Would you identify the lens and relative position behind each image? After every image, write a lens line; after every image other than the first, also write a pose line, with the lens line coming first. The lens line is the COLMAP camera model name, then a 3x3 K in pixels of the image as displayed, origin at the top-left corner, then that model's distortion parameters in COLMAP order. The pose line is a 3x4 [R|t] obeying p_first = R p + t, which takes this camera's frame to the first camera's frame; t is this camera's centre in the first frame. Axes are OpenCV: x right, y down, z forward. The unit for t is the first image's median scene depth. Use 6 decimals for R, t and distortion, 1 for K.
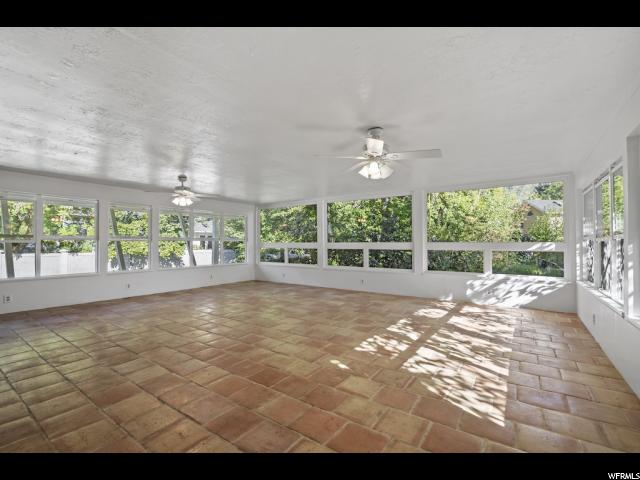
lens RADIAL K [[292.1, 0, 317.7], [0, 292.1, 240.1], [0, 0, 1]] dist [0.003313, 0.002681]
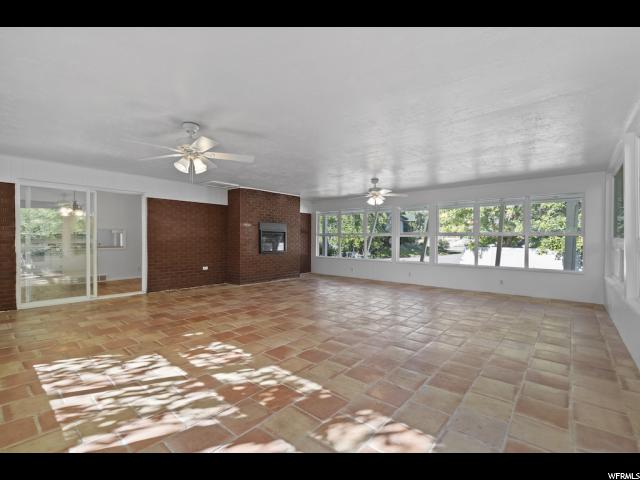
lens RADIAL K [[292.1, 0, 318.3], [0, 292.1, 240.8], [0, 0, 1]] dist [0.003313, 0.002681]
pose [[-0.101314, 0.005771, -0.994838, 1.113000], [0.010119, 0.999937, 0.004770, 0.022801], [0.994803, -0.009584, -0.101366, 1.472817]]
